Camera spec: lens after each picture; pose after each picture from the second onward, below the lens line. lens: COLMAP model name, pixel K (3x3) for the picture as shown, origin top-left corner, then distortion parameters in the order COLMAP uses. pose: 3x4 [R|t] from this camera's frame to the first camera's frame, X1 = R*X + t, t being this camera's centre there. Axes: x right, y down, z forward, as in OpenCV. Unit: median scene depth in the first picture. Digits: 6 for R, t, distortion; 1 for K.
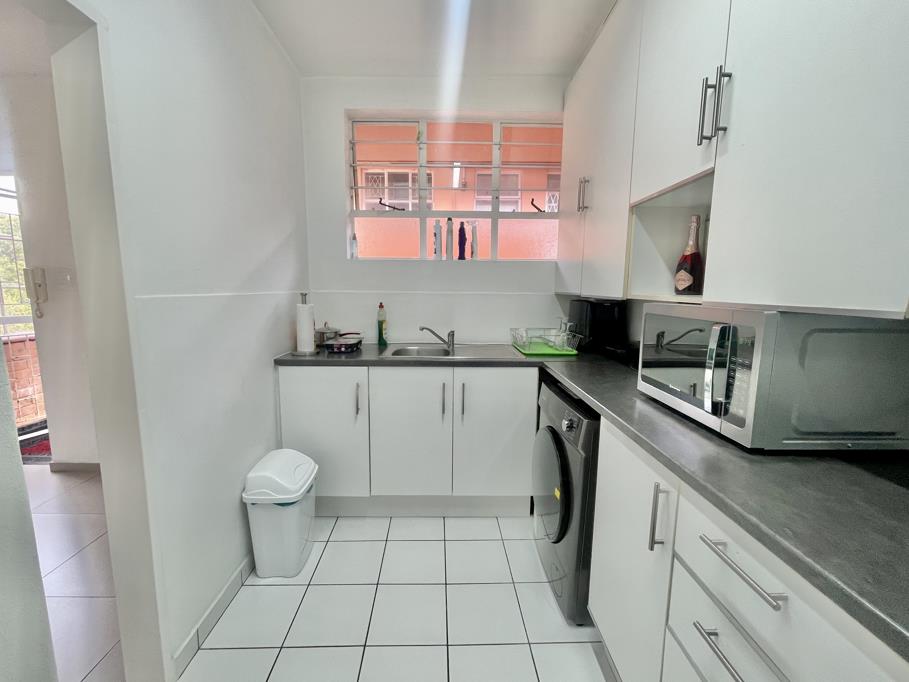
lens RADIAL K [[373.3, 0, 454.5], [0, 373.3, 341.0], [0, 0, 1]] dist [-0.002404, -0.000171]
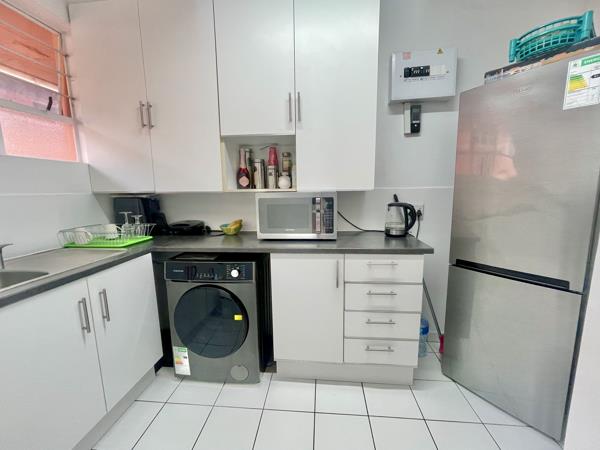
lens RADIAL K [[246.4, 0, 300.0], [0, 246.4, 225.0], [0, 0, 1]] dist [-0.002404, -0.000171]
pose [[0.127464, -0.146606, 0.980948, -0.536687], [0.150253, 0.980455, 0.127009, -0.052161], [-0.980396, 0.131201, 0.147001, 0.469230]]
